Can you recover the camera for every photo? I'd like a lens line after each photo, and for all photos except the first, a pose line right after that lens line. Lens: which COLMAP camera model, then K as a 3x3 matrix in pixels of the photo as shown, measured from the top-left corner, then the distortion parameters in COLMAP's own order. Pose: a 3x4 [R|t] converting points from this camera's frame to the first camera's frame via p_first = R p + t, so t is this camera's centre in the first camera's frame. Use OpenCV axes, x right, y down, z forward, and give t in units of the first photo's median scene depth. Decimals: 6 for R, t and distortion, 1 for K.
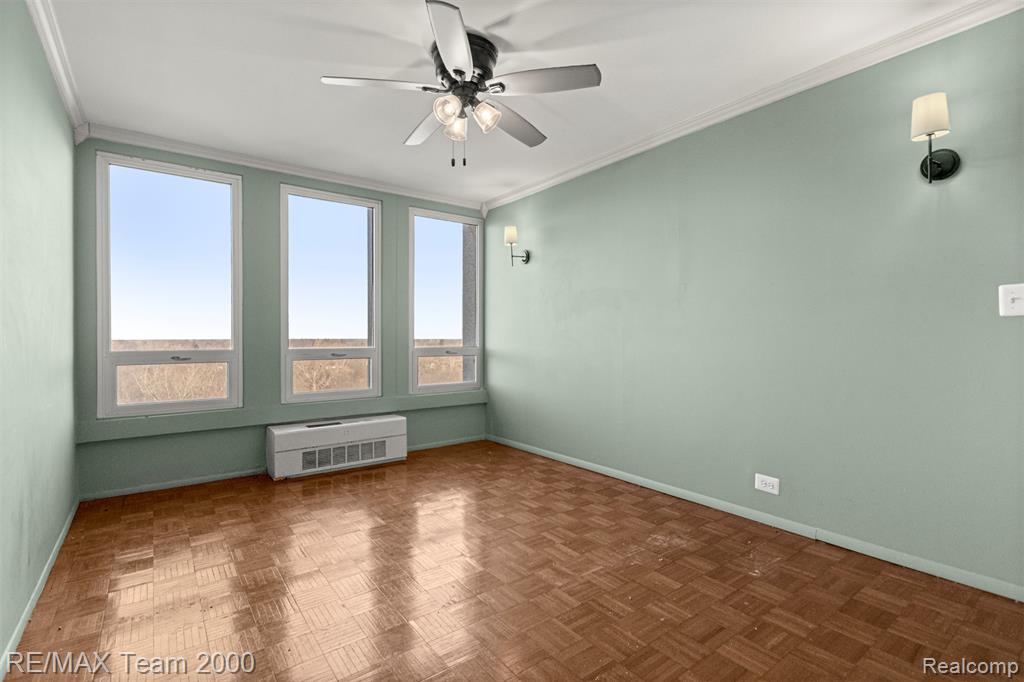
lens RADIAL K [[472.5, 0, 505.2], [0, 472.5, 345.3], [0, 0, 1]] dist [0.000719, -0.000659]
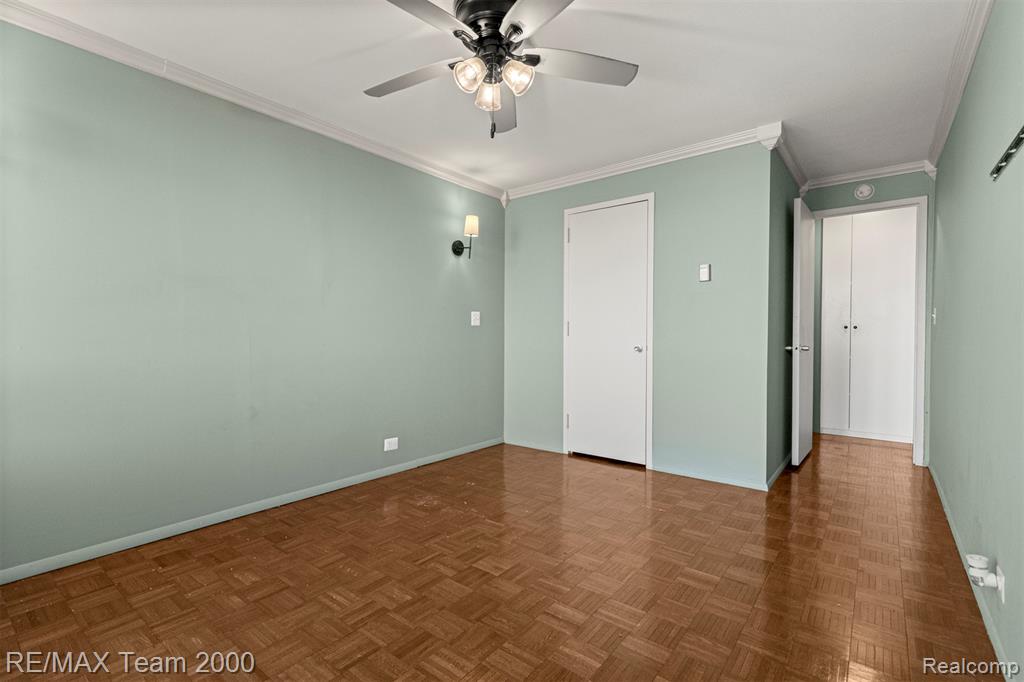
lens RADIAL K [[472.5, 0, 505.2], [0, 472.5, 345.3], [0, 0, 1]] dist [0.000719, -0.000659]
pose [[-0.259527, -0.025111, 0.965409, -0.736190], [0.010846, 0.999523, 0.028914, -0.020072], [-0.965675, 0.017975, -0.259131, 0.928173]]
